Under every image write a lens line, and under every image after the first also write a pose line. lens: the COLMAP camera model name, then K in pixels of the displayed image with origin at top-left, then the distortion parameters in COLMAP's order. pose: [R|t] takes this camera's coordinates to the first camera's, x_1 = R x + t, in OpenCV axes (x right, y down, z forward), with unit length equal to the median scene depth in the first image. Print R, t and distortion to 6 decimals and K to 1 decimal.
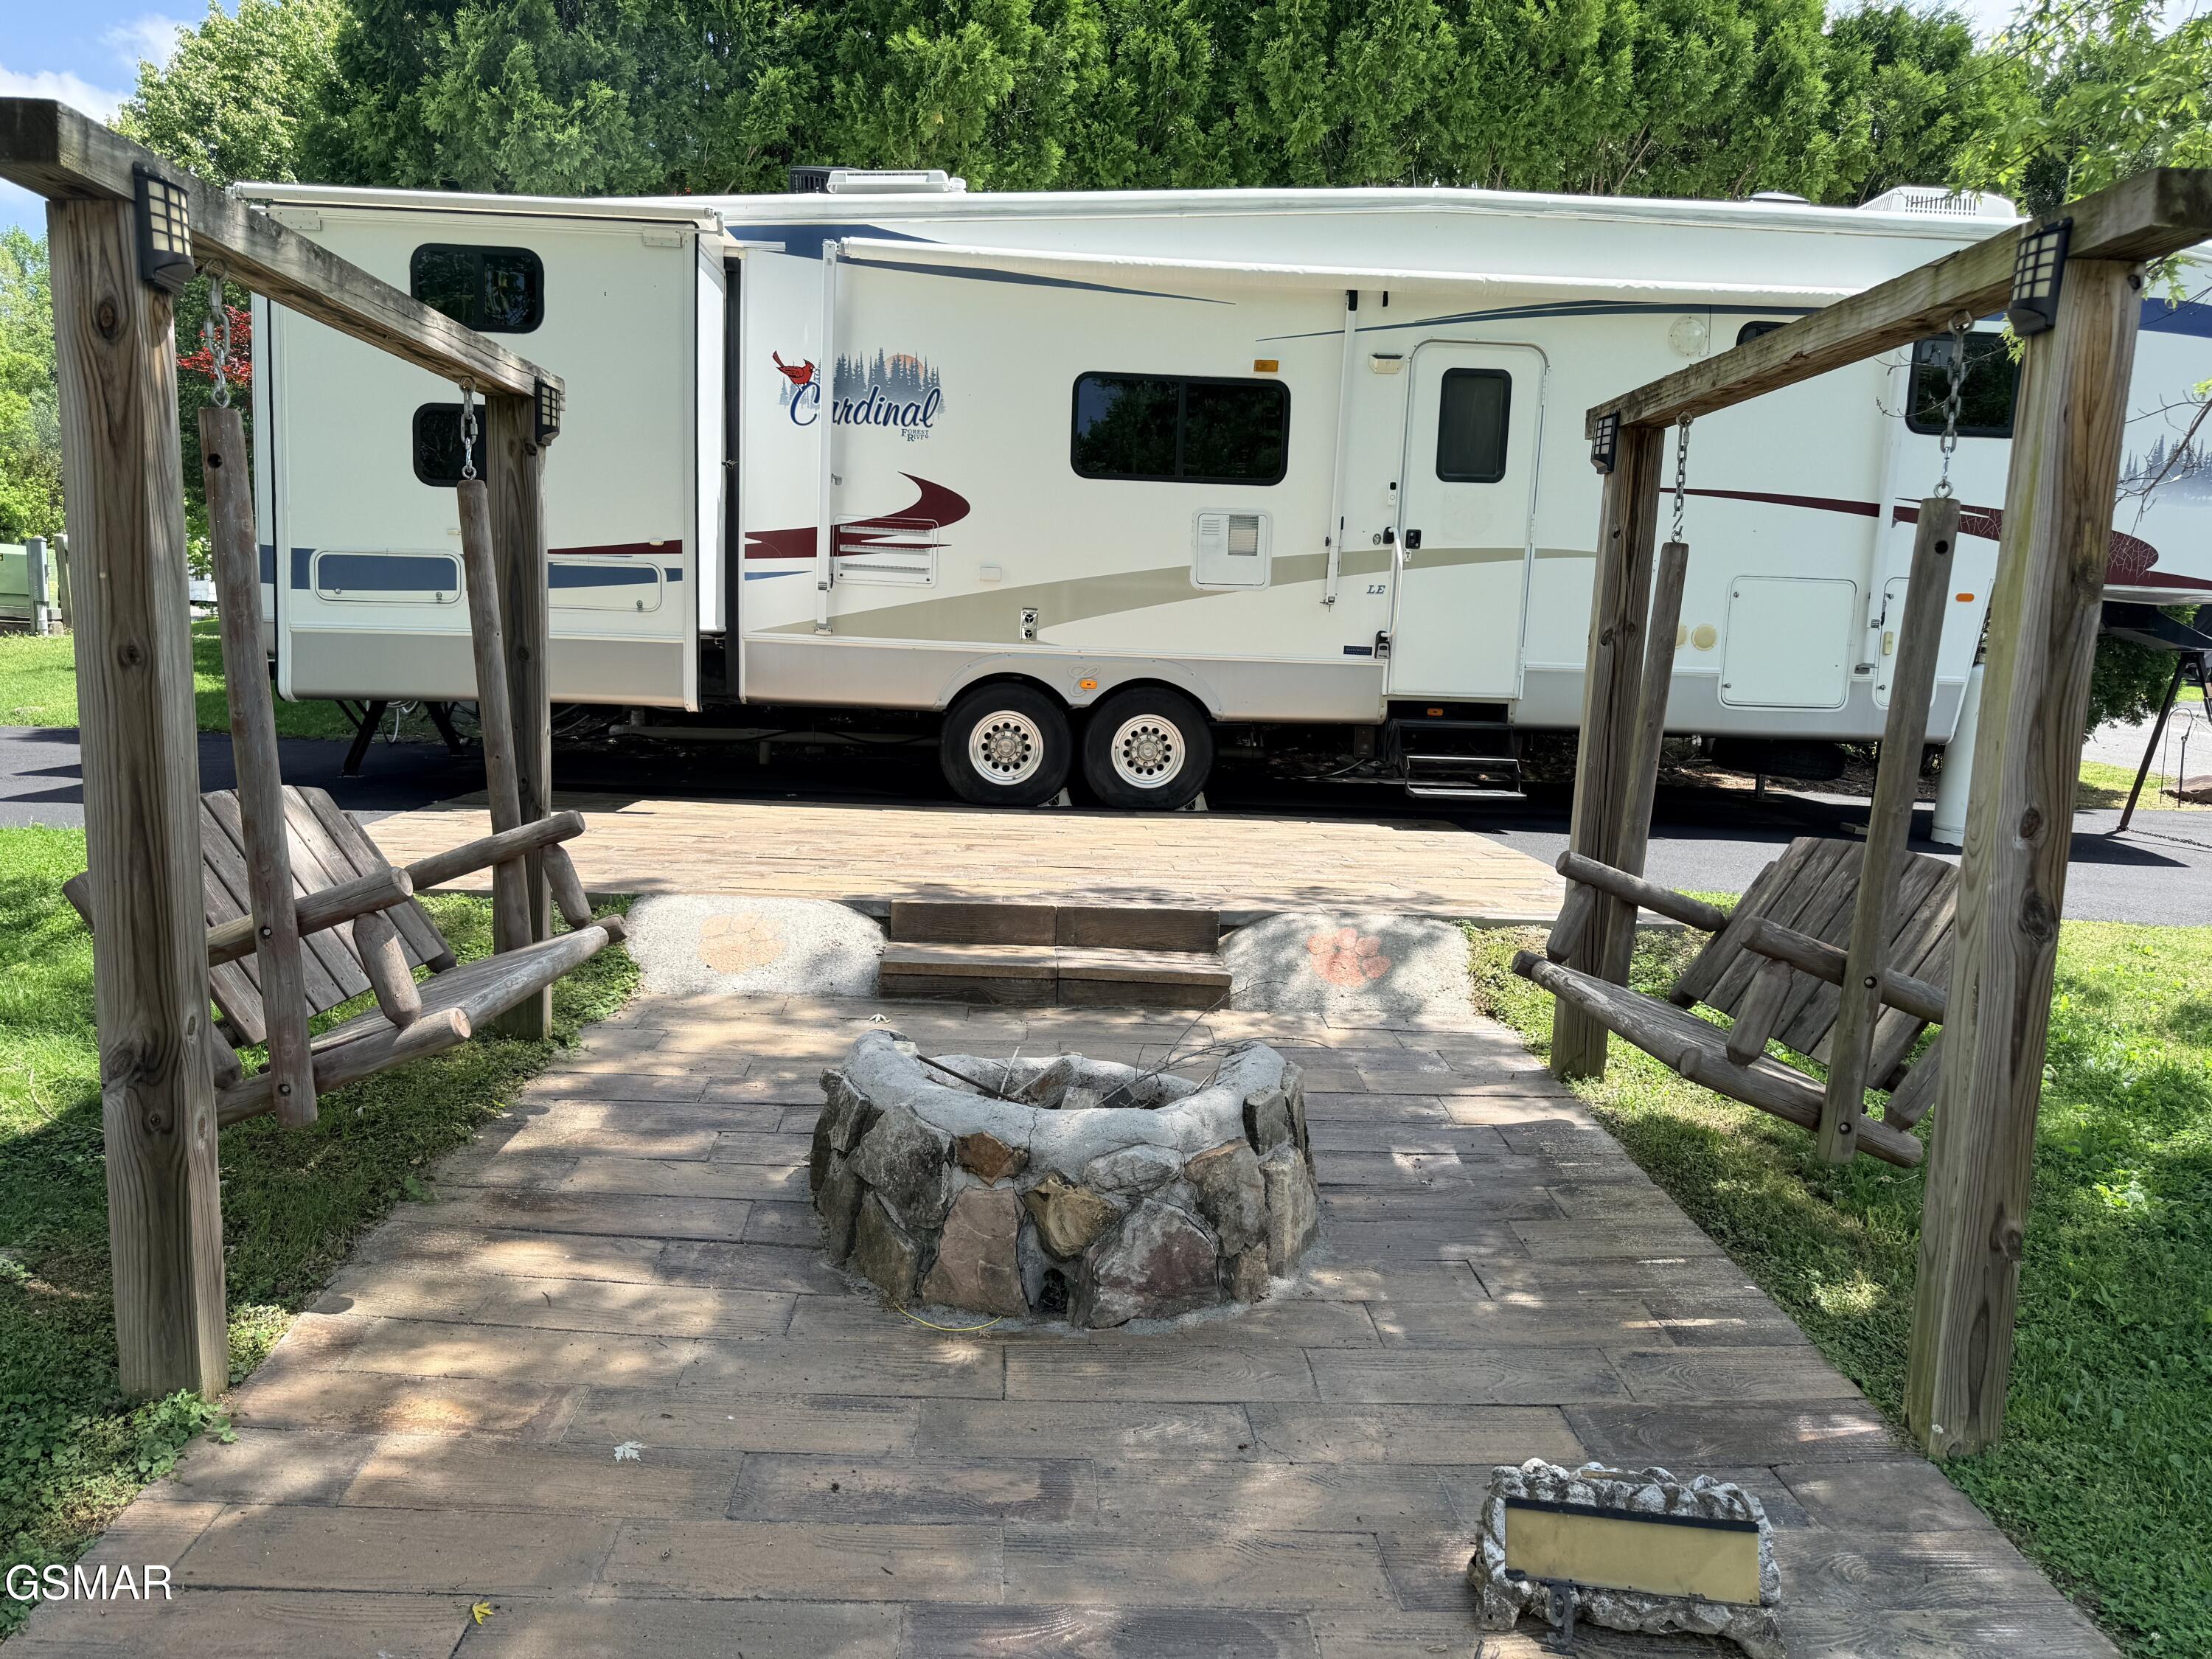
lens RADIAL K [[1558.7, 0, 1111.3], [0, 1558.7, 851.1], [0, 0, 1]] dist [0.148465, -0.288841]
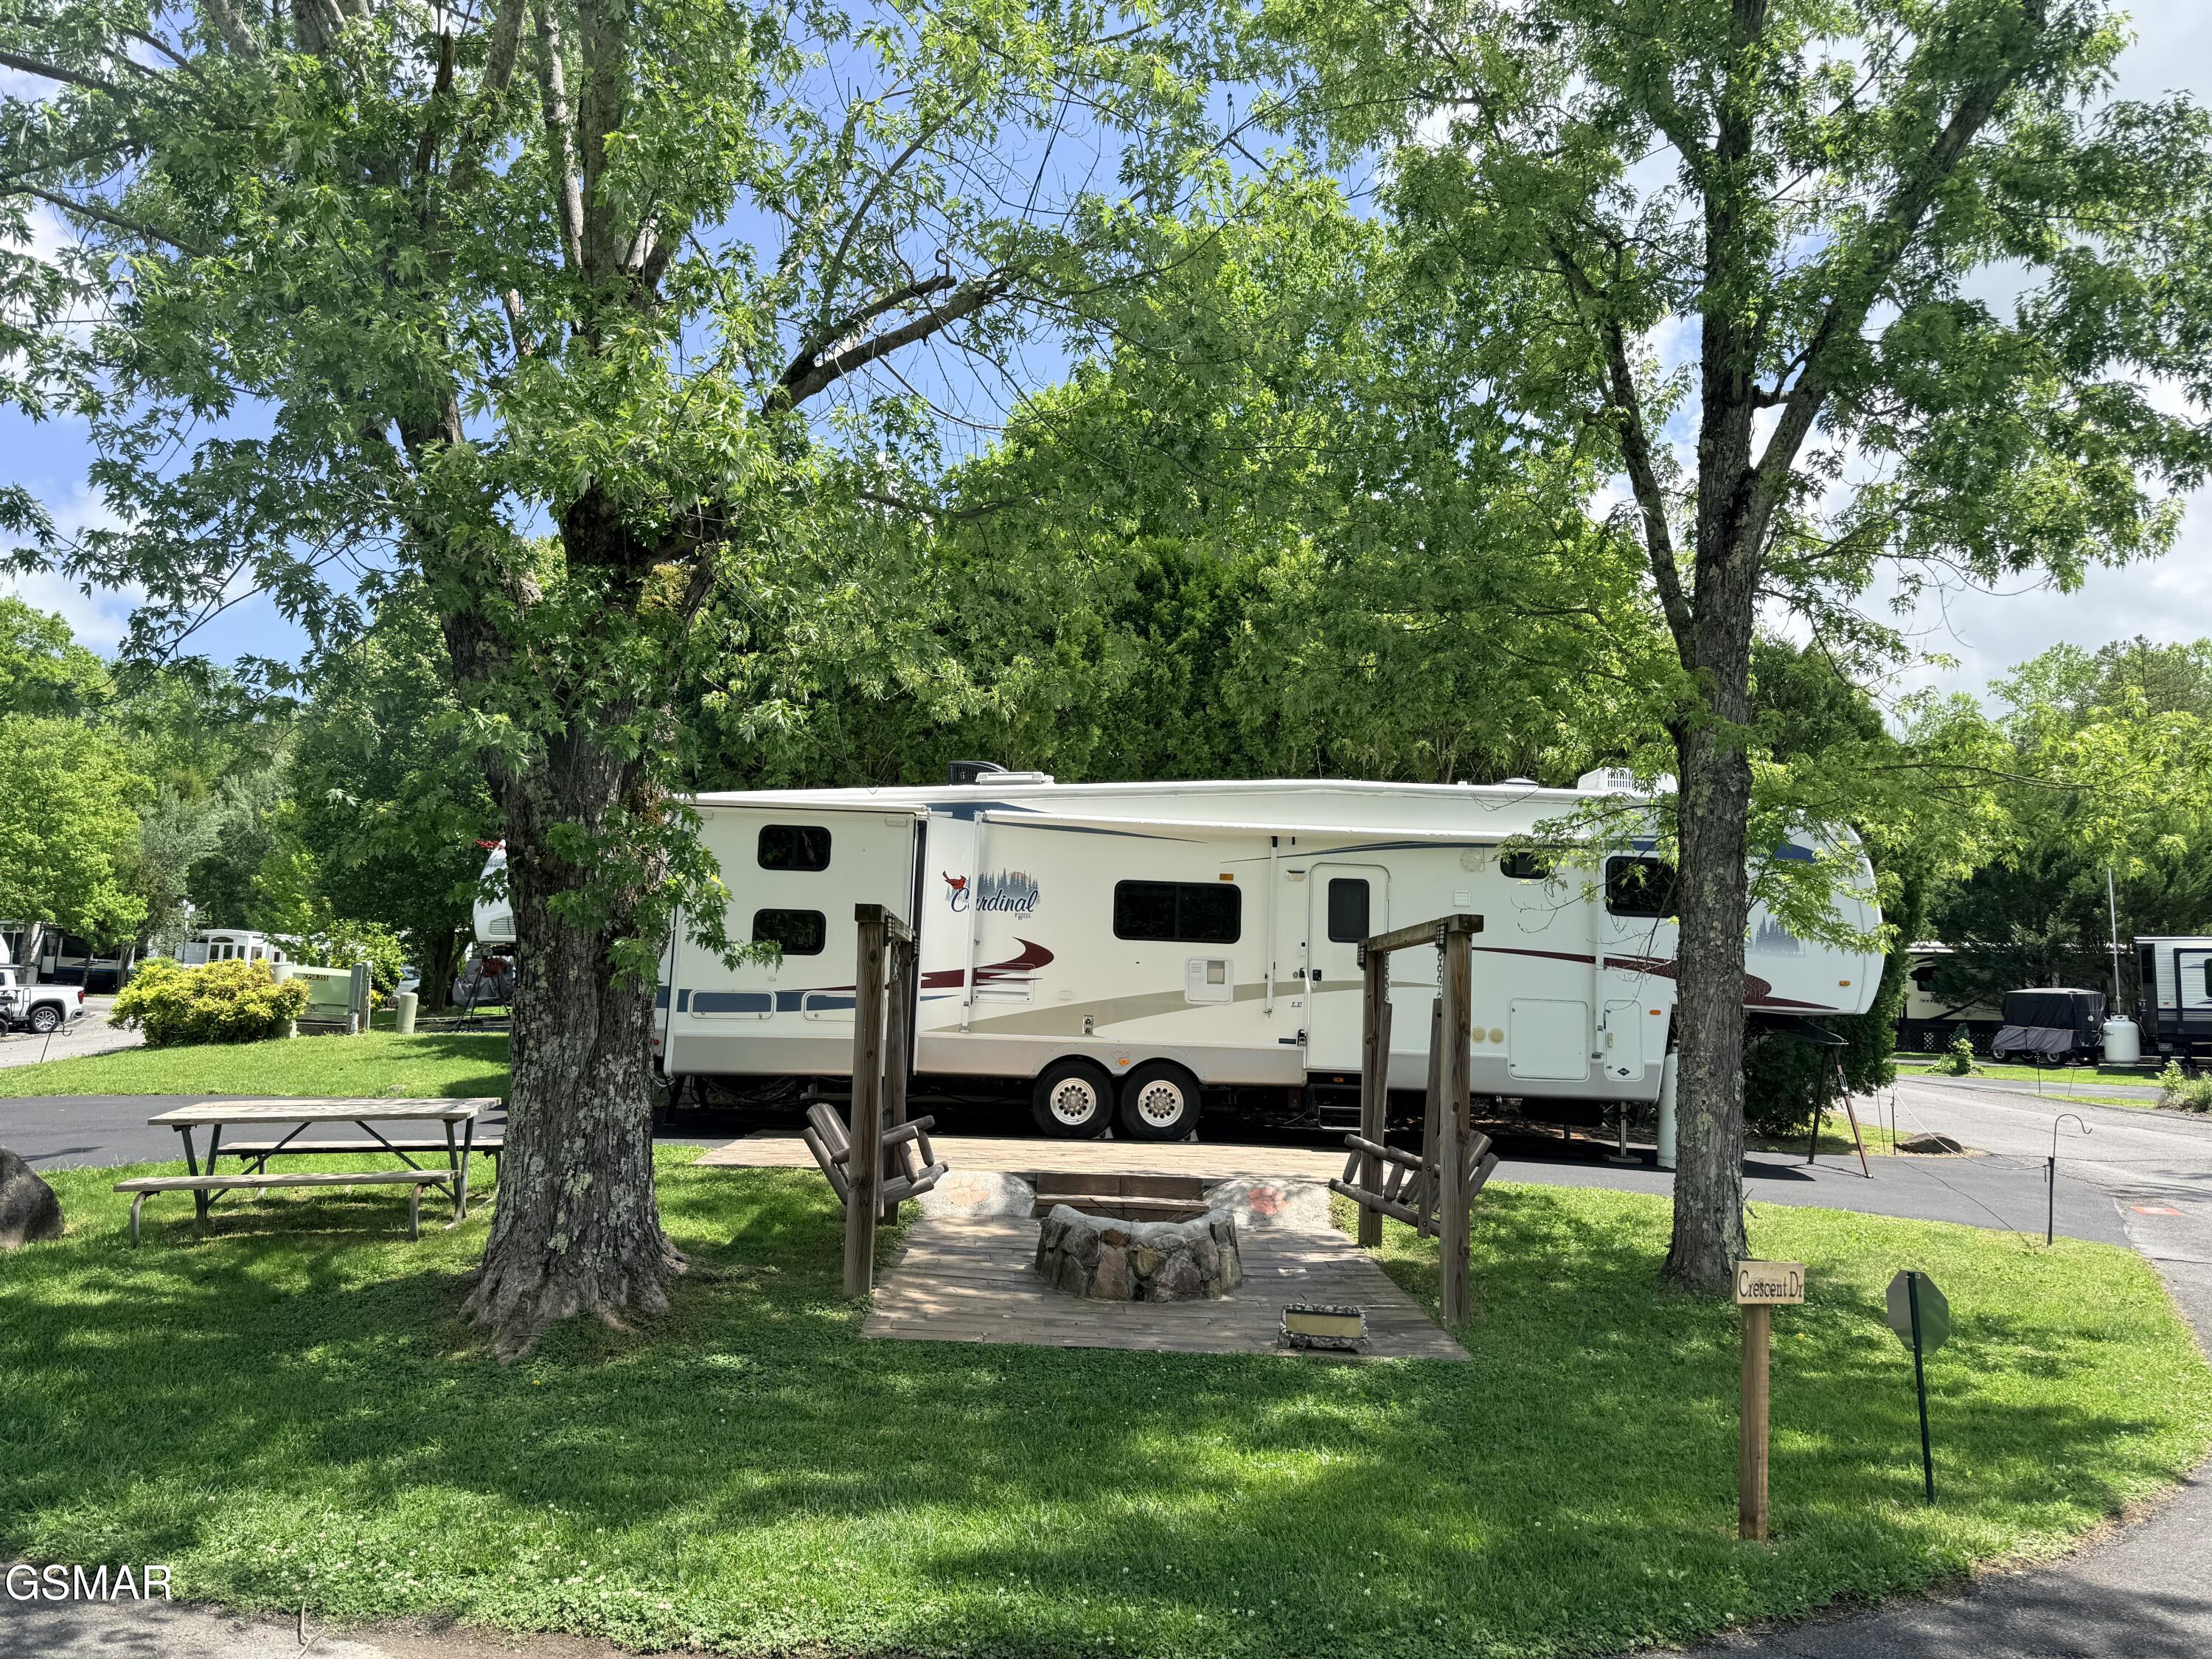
lens RADIAL K [[1545.0, 0, 1112.3], [0, 1545.0, 830.7], [0, 0, 1]] dist [0.134970, -0.000277]
pose [[0.999988, -0.001707, 0.004535, -0.034263], [0.002797, 0.967597, -0.252482, 0.070748], [-0.003957, 0.252492, 0.967591, -0.647590]]
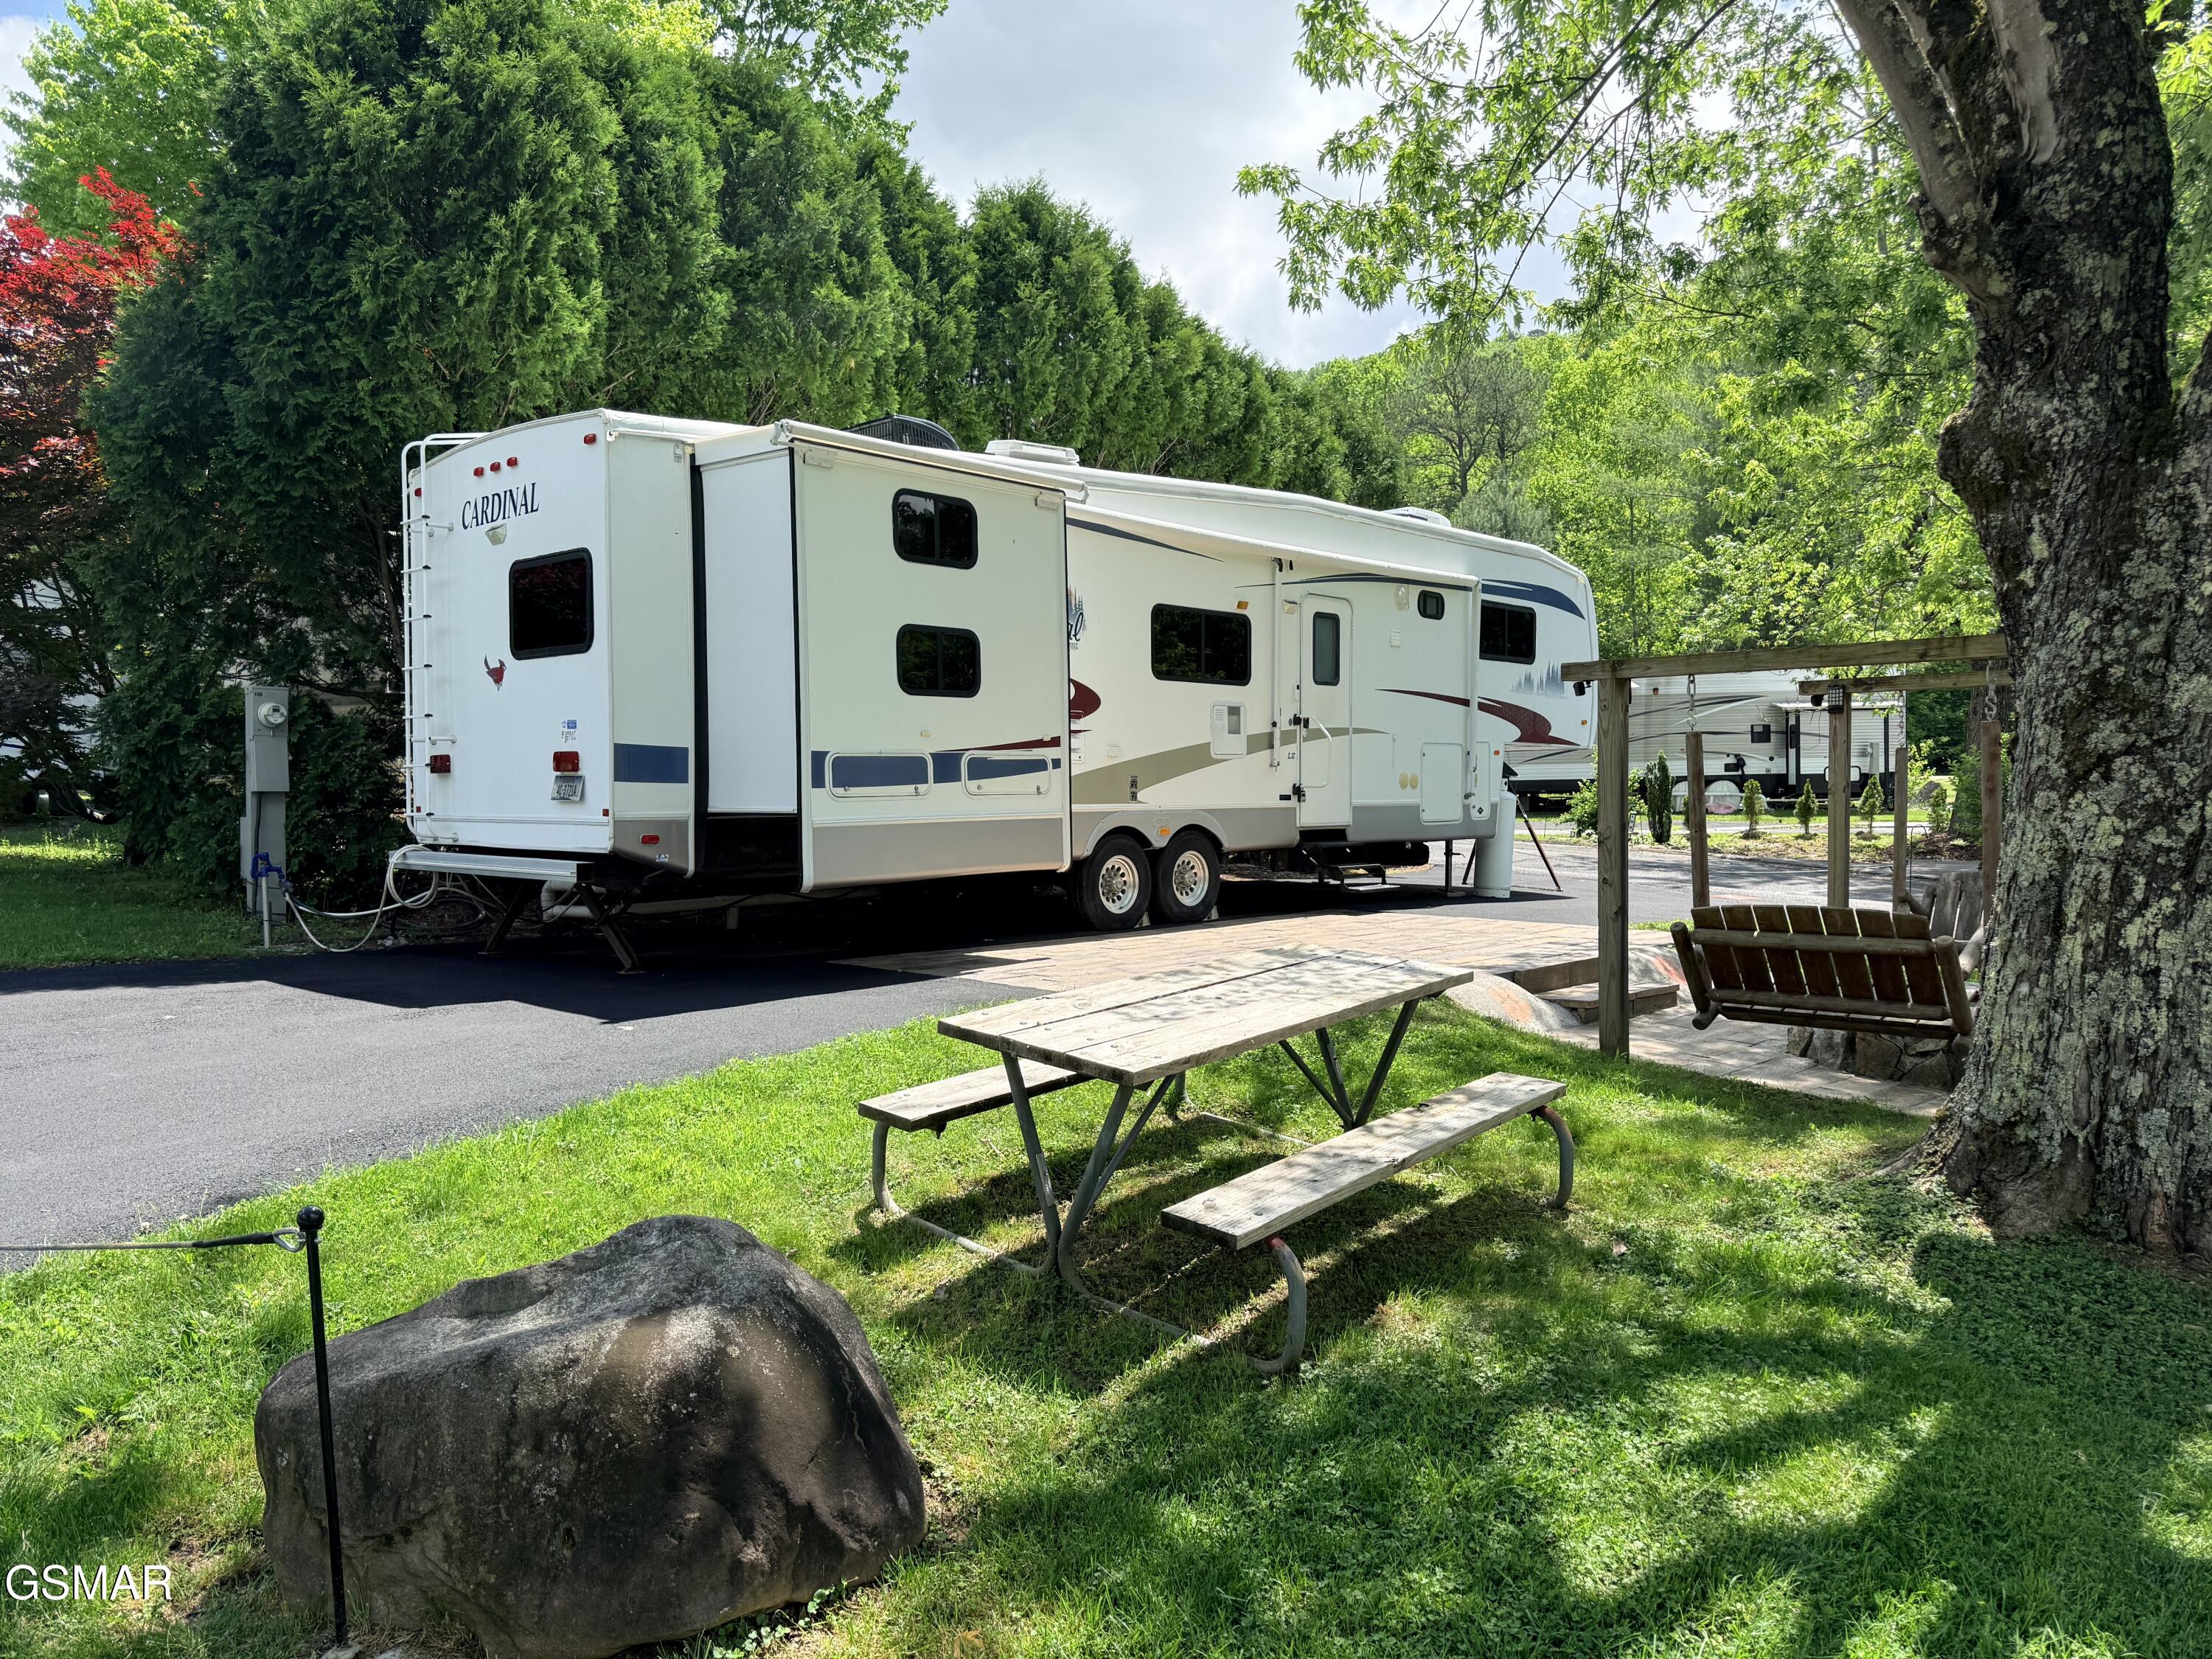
lens RADIAL K [[1538.7, 0, 1121.0], [0, 1538.7, 827.1], [0, 0, 1]] dist [0.200059, -0.318495]
pose [[0.712443, -0.058149, 0.699317, -0.968431], [0.123227, 0.991442, -0.043100, -0.059574], [-0.690826, 0.116881, 0.713511, 0.094005]]
